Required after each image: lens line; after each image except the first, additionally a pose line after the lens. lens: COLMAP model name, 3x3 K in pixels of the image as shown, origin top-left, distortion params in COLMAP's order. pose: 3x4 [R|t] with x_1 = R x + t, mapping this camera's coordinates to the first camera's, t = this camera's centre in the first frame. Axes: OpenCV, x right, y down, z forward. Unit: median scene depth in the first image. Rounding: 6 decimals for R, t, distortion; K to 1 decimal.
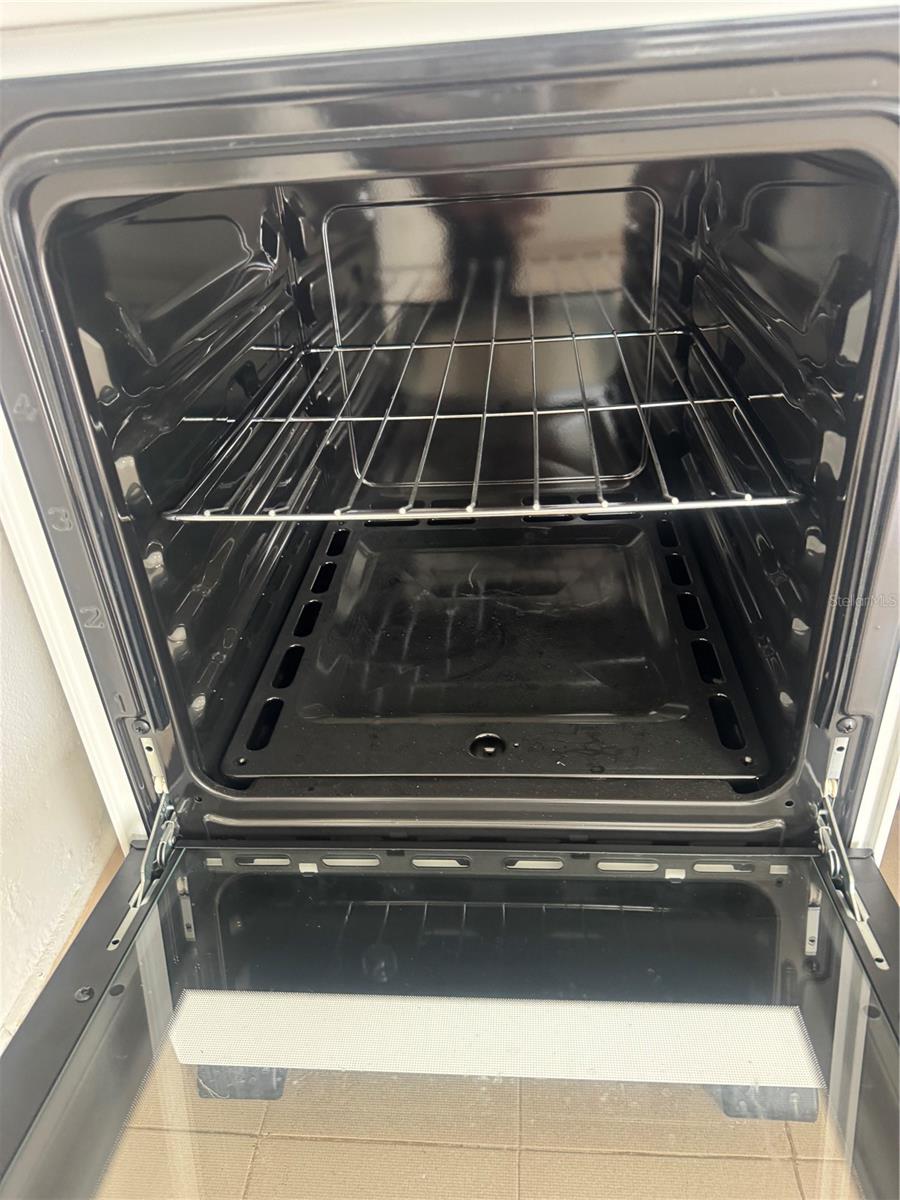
lens RADIAL K [[857.1, 0, 450.0], [0, 857.1, 600.0], [0, 0, 1]] dist [0.022087, -0.010309]
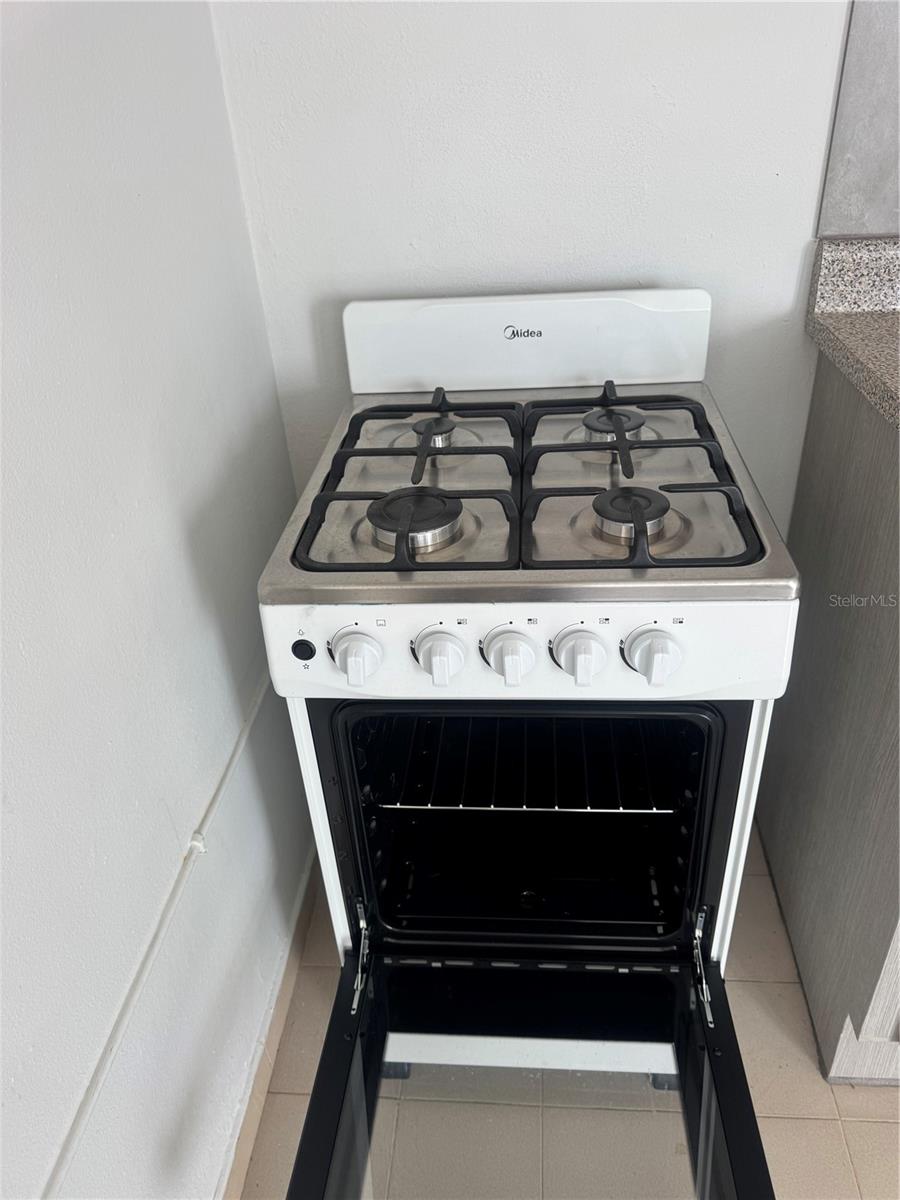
lens RADIAL K [[857.1, 0, 450.0], [0, 857.1, 600.0], [0, 0, 1]] dist [0.022087, -0.010309]
pose [[0.999977, 0.006740, -0.000630, -0.142133], [-0.006716, 0.999443, 0.032681, -0.603407], [0.000850, -0.032676, 0.999466, -0.966119]]
